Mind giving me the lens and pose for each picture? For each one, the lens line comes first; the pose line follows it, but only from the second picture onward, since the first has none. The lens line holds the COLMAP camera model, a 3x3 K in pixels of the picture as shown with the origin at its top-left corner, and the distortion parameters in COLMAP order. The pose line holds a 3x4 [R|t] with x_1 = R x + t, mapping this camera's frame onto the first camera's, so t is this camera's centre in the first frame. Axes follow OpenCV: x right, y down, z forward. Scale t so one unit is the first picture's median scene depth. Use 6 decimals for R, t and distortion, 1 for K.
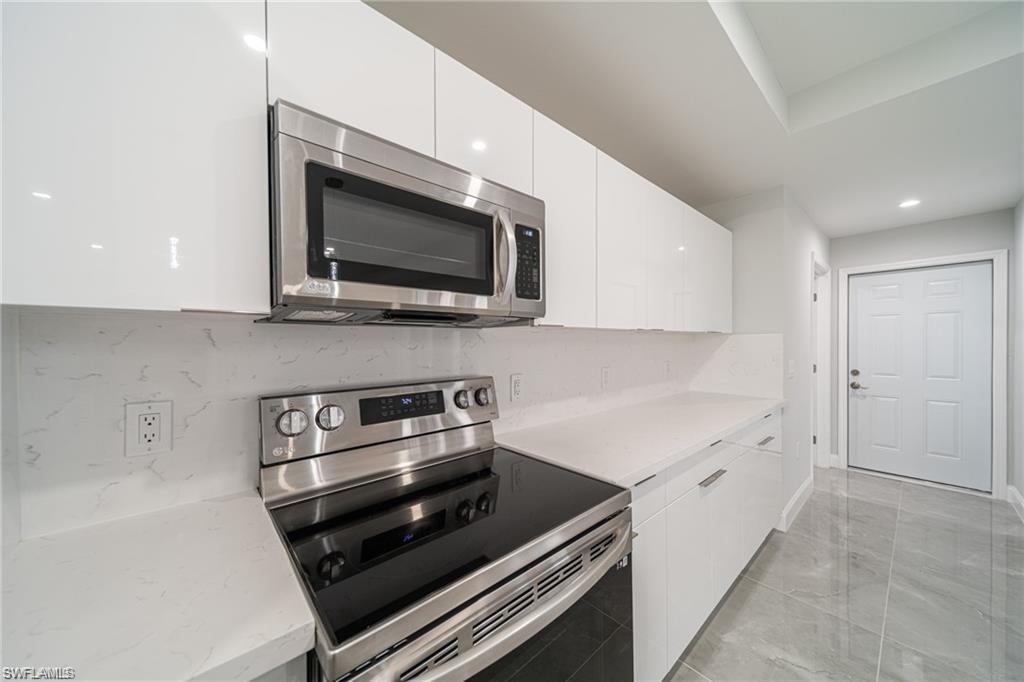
lens RADIAL K [[357.2, 0, 508.7], [0, 357.2, 343.1], [0, 0, 1]] dist [0.005941, -0.000577]
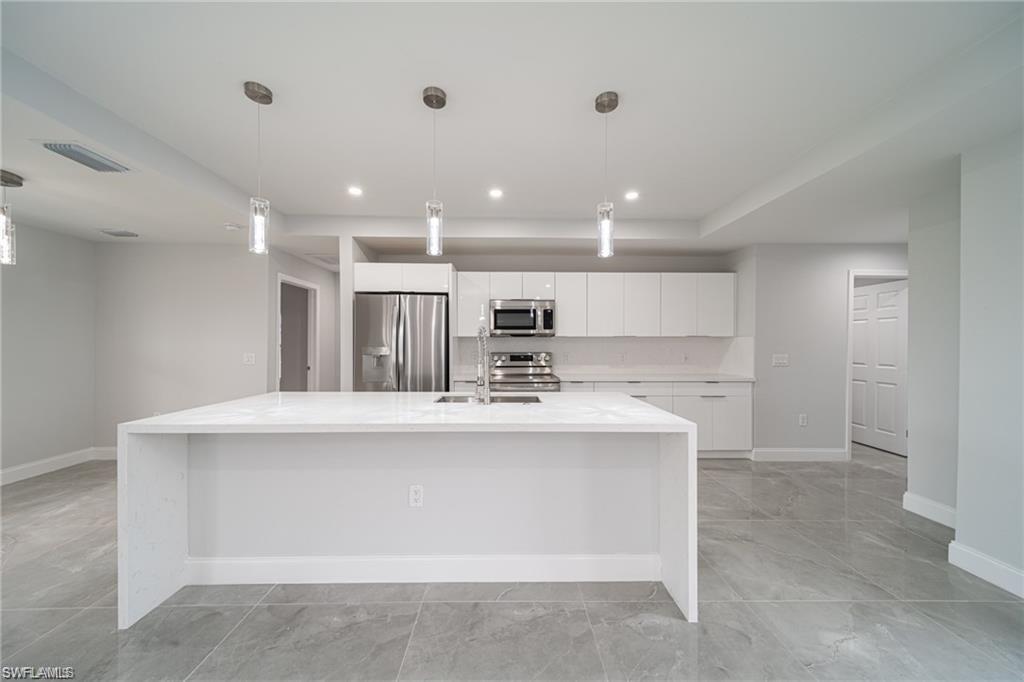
lens RADIAL K [[357.2, 0, 511.7], [0, 357.2, 344.8], [0, 0, 1]] dist [0.005941, -0.000577]
pose [[0.763251, 0.007680, -0.646056, 0.890126], [-0.005641, 0.999970, 0.005222, 0.005308], [0.646077, -0.000341, 0.763272, -0.840674]]
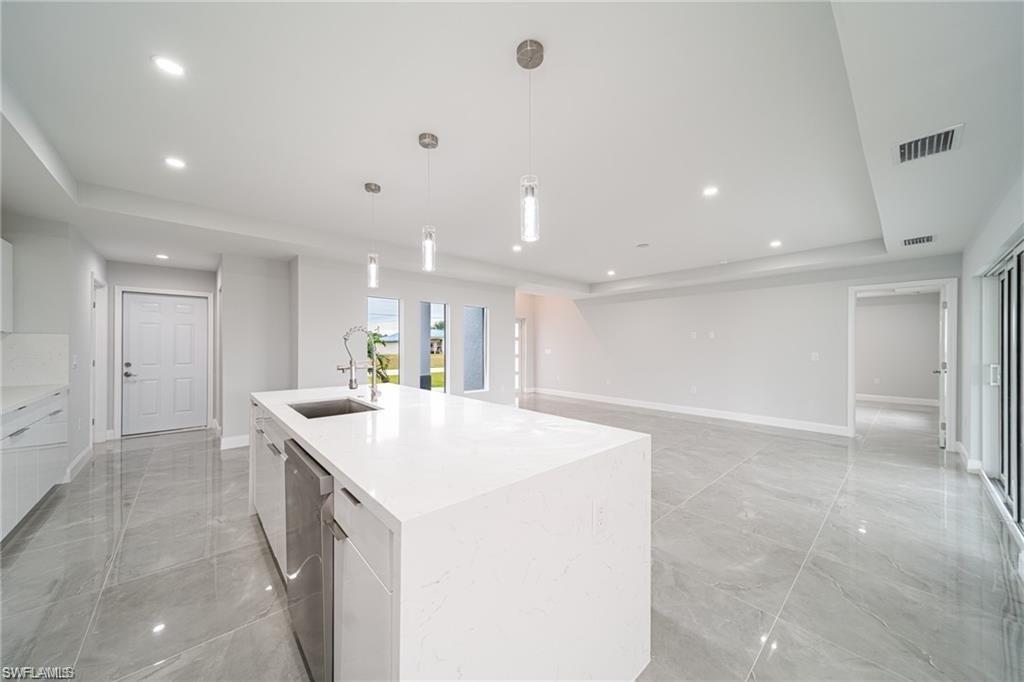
lens RADIAL K [[357.2, 0, 509.6], [0, 357.2, 344.3], [0, 0, 1]] dist [0.005941, -0.000577]
pose [[-0.003966, 0.001945, 0.999990, -0.539018], [-0.001409, 0.999997, -0.001951, 0.009469], [-0.999991, -0.001417, -0.003963, -0.591161]]
